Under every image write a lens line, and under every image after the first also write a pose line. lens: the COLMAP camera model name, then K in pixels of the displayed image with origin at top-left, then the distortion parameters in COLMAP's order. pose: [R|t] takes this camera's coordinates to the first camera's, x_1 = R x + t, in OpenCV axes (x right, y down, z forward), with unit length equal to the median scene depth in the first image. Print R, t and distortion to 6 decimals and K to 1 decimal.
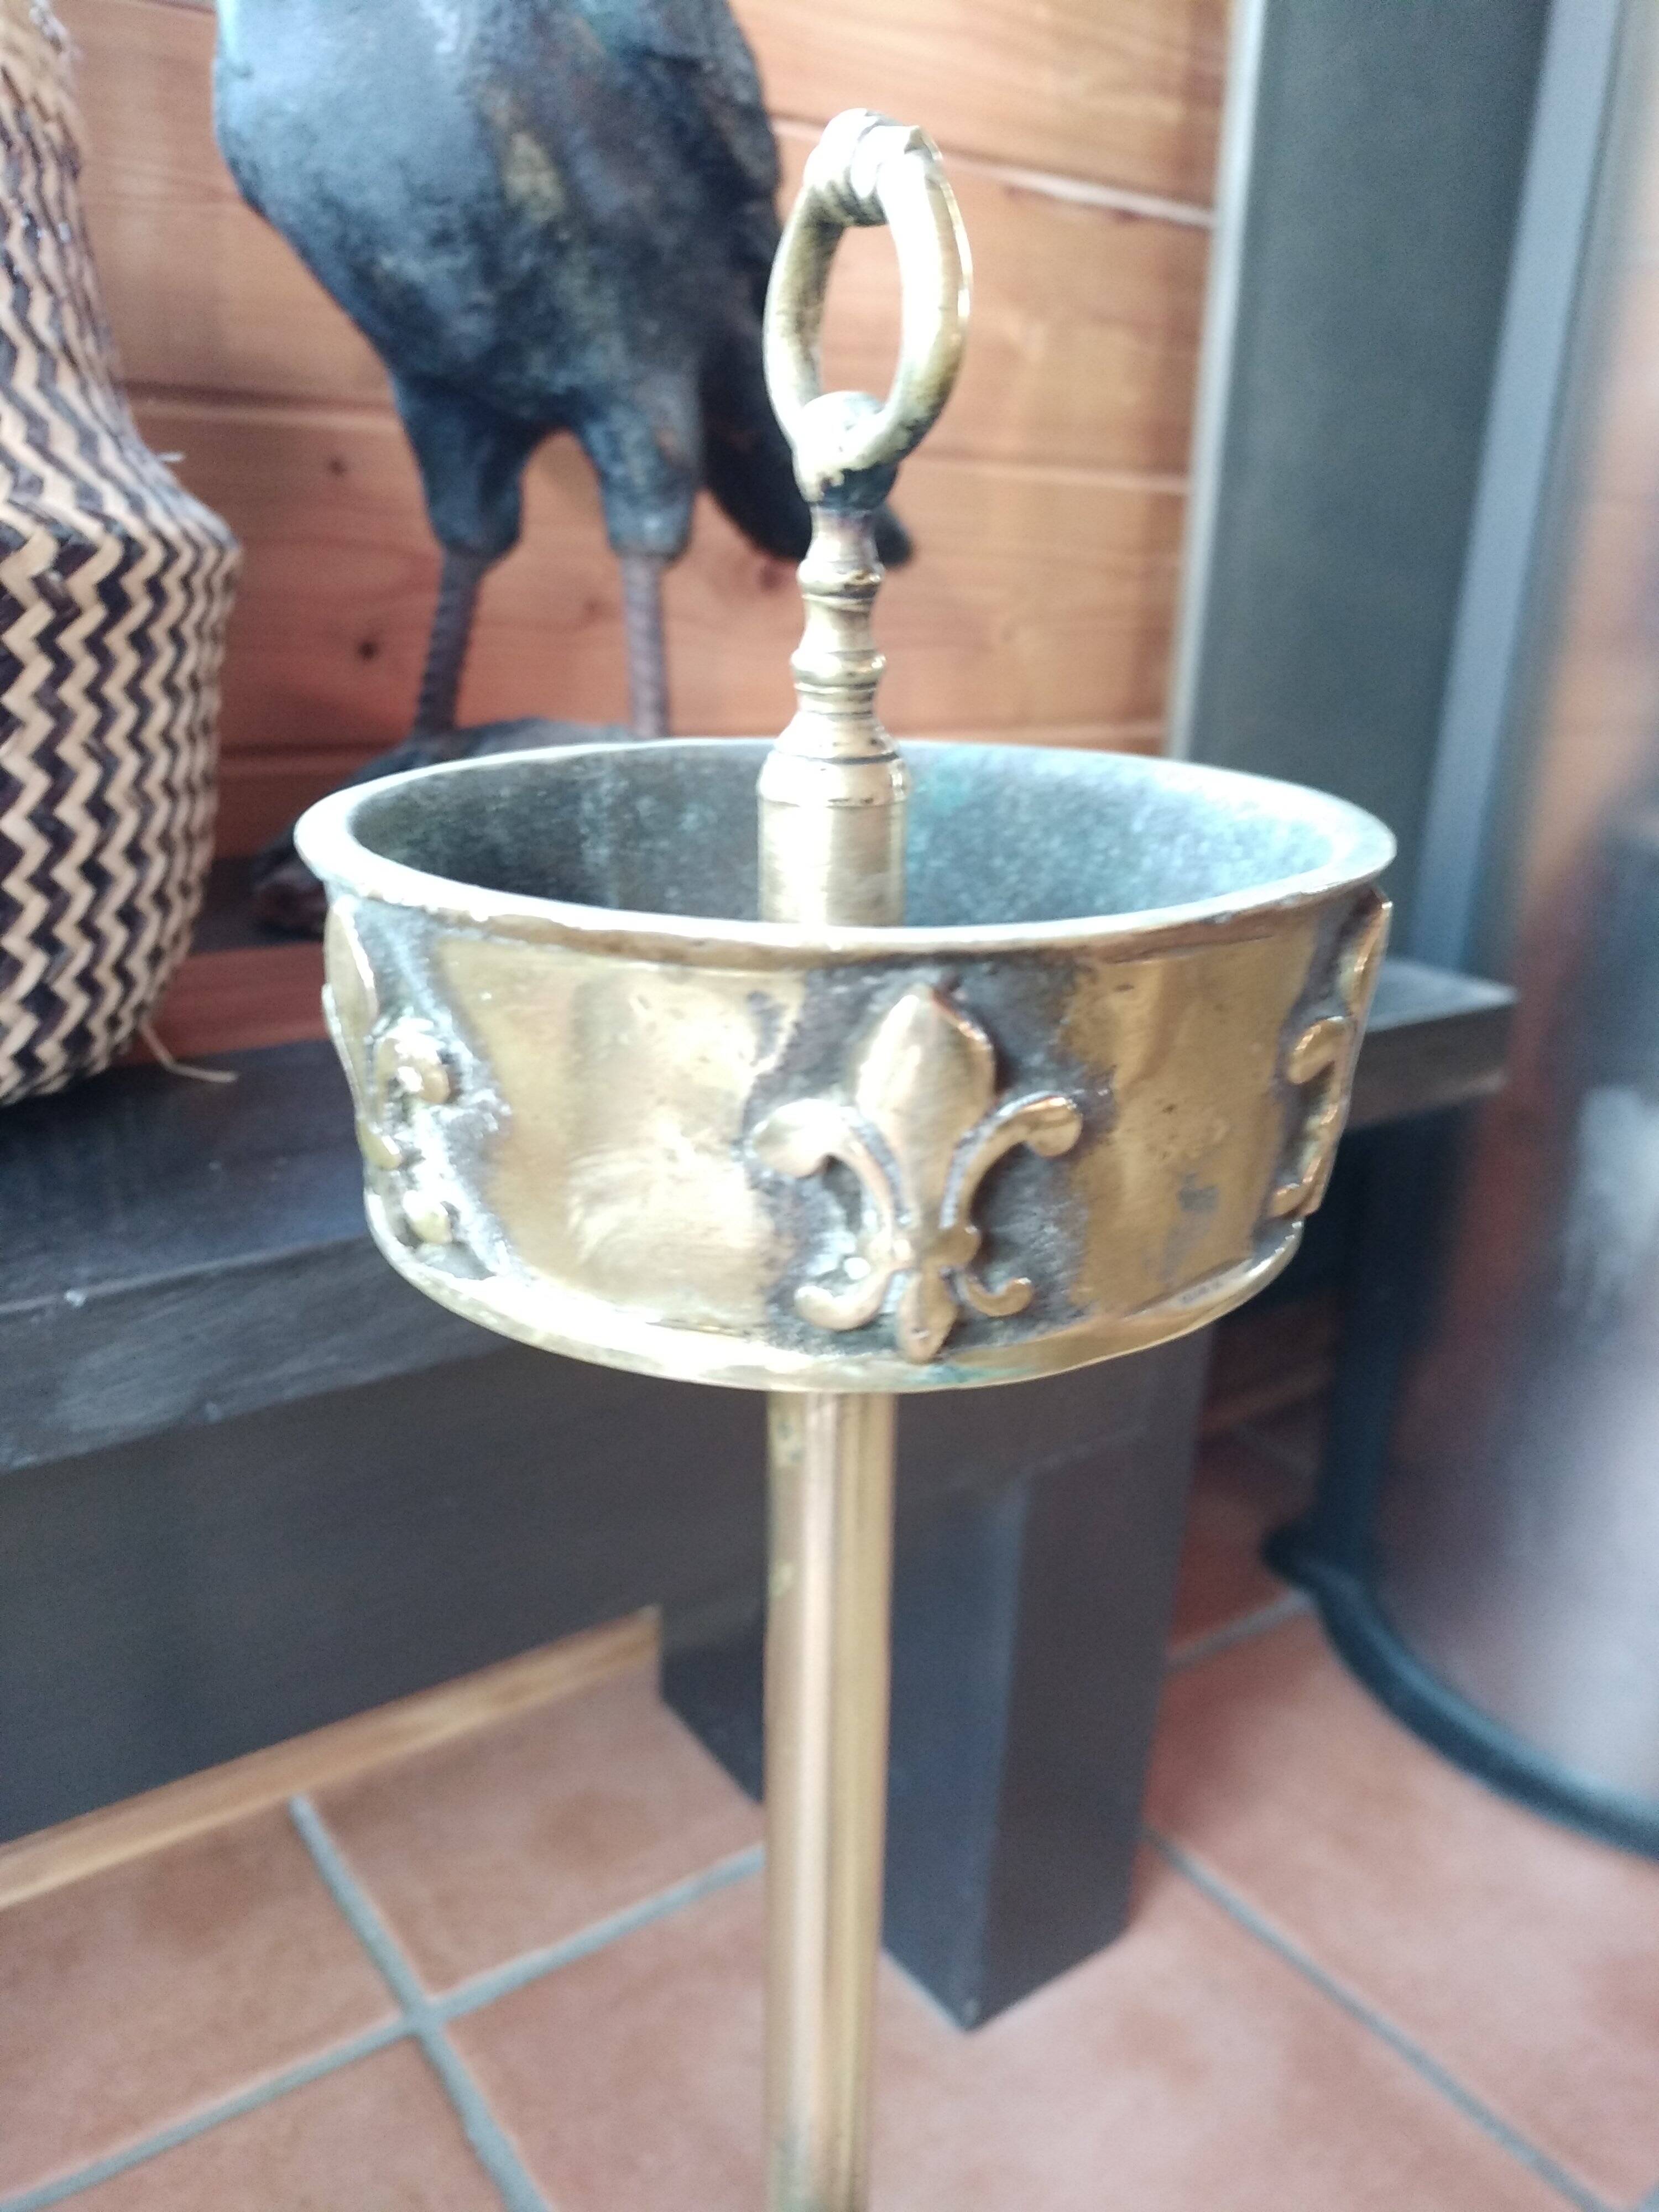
lens RADIAL K [[1835.4, 0, 867.5], [0, 1835.4, 1109.6], [0, 0, 1]] dist [0.034812, -0.012396]
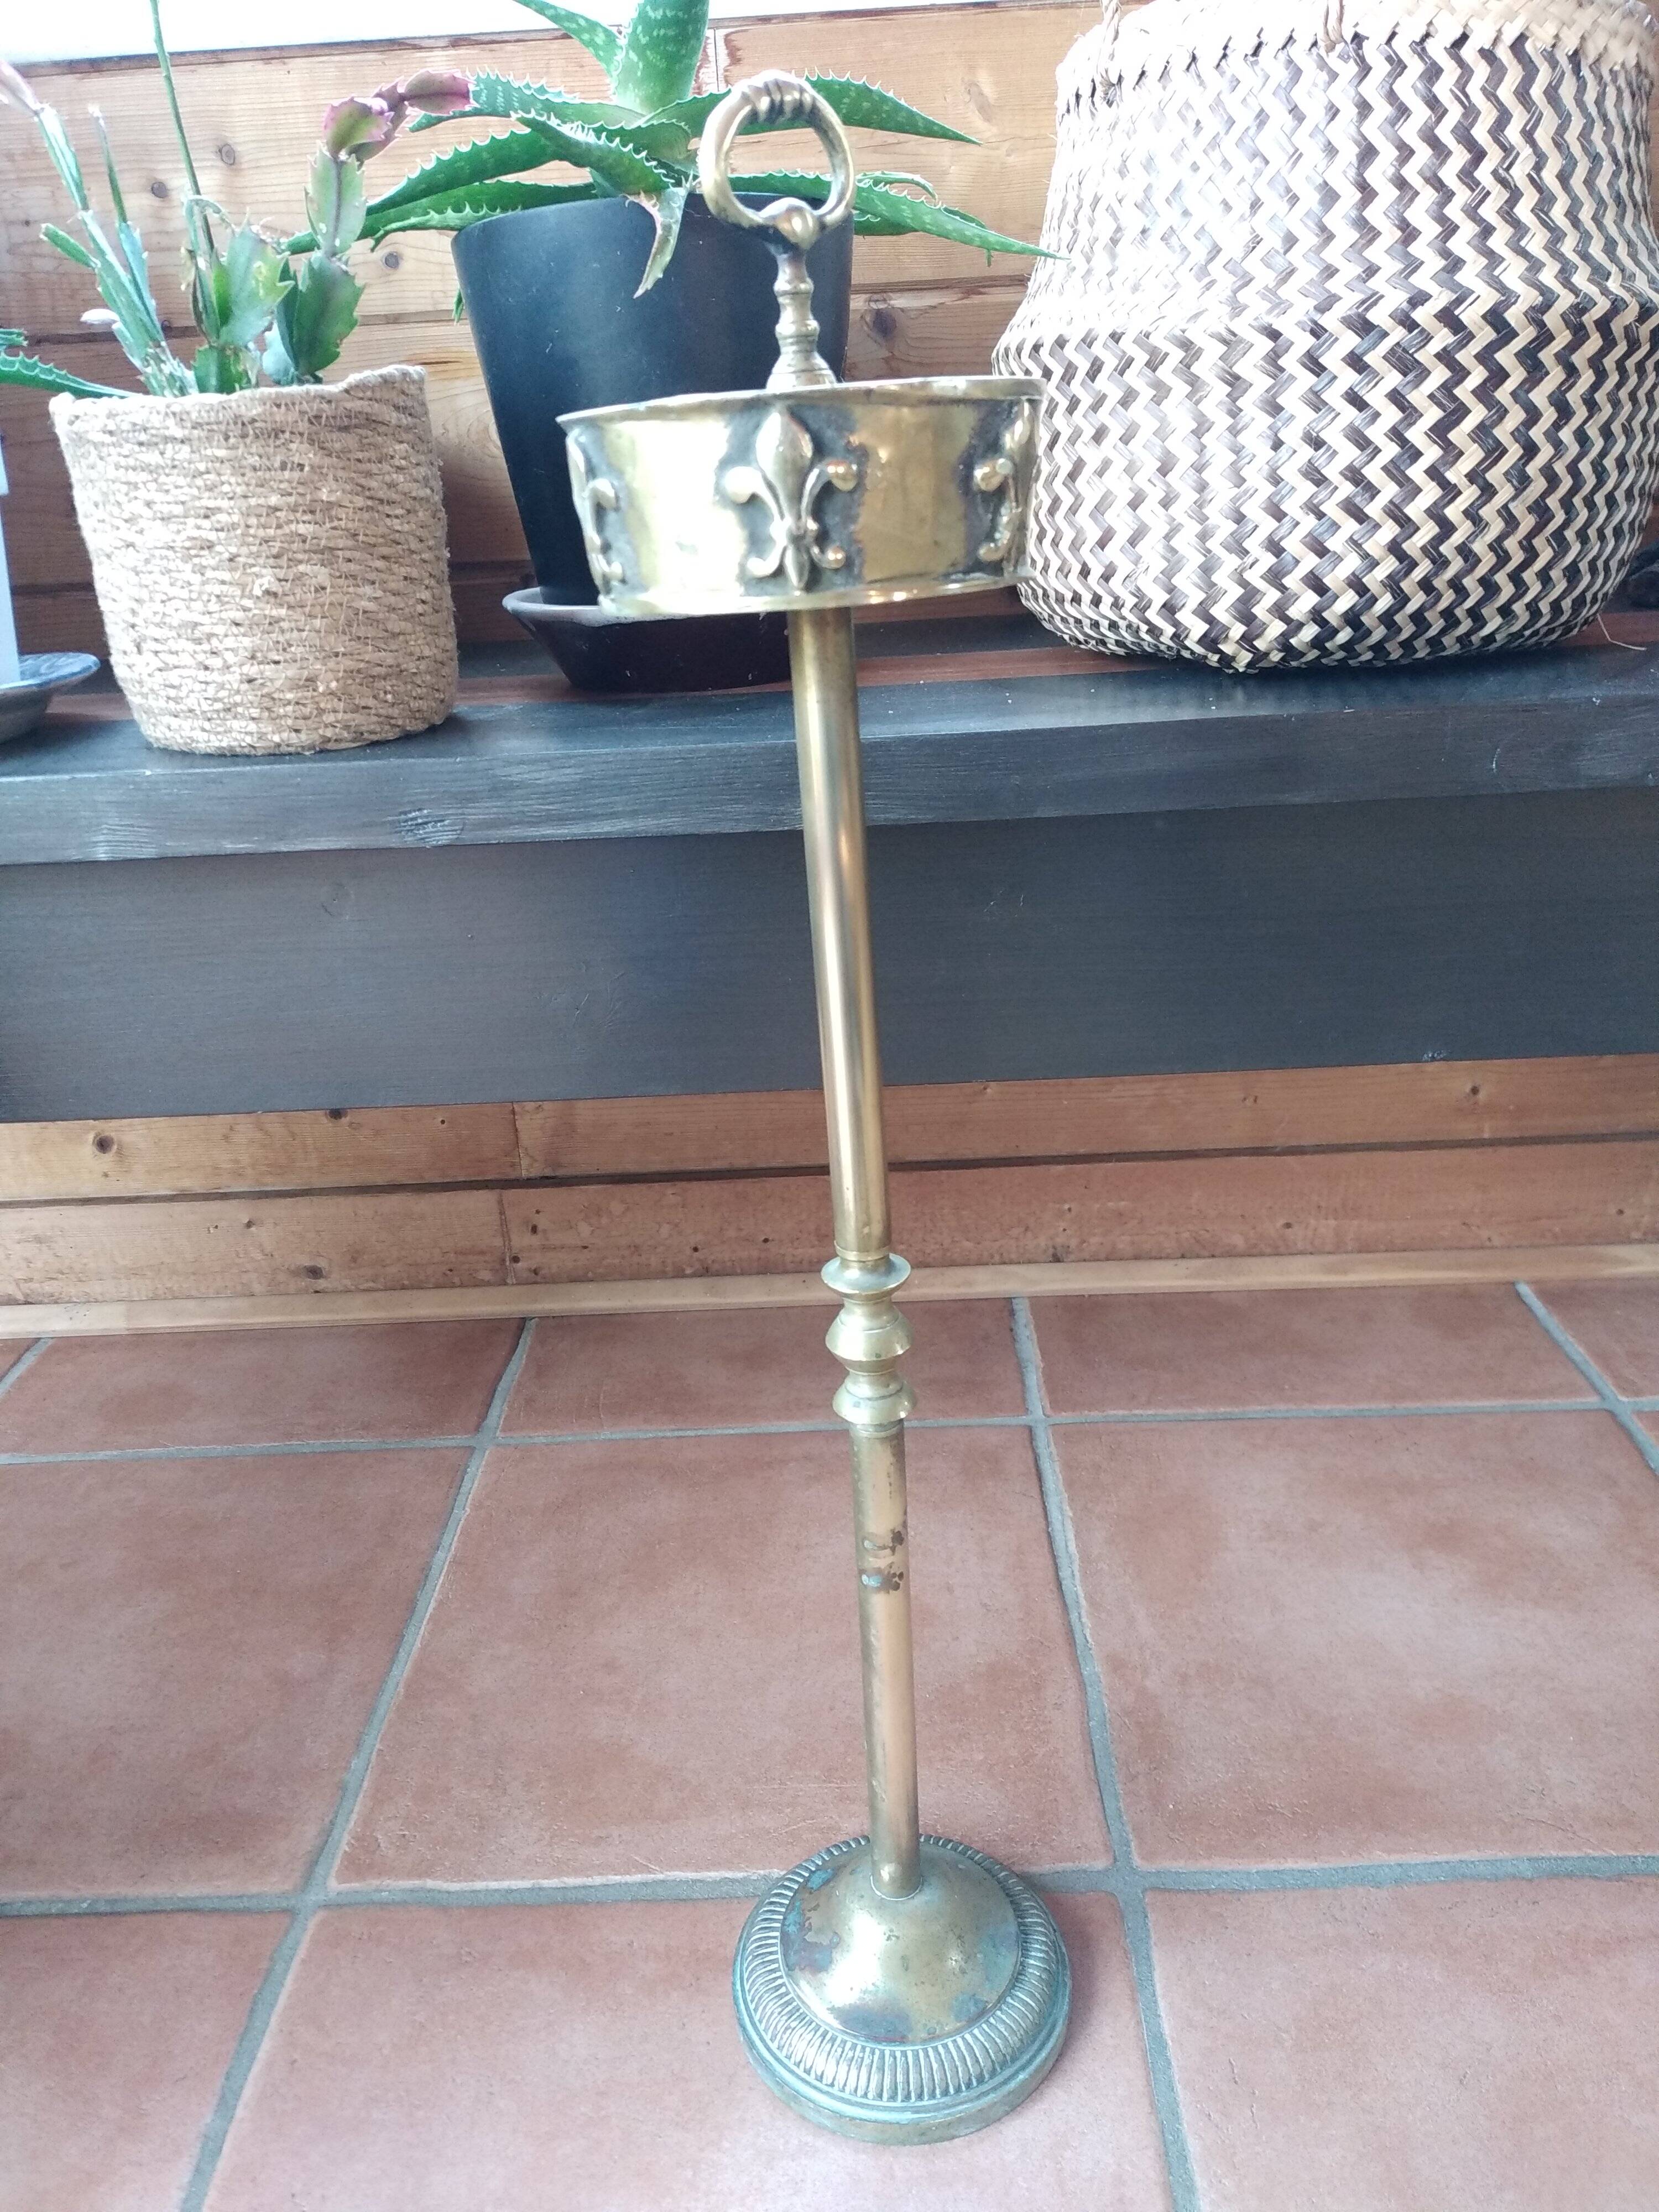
lens RADIAL K [[1706.1, 0, 779.5], [0, 1706.1, 1103.9], [0, 0, 1]] dist [0.037833, -0.001420]
pose [[0.782660, 0.138311, -0.606888, 0.031200], [-0.107348, 0.990384, 0.087271, 0.209084], [0.613122, -0.003155, 0.789982, -0.448211]]
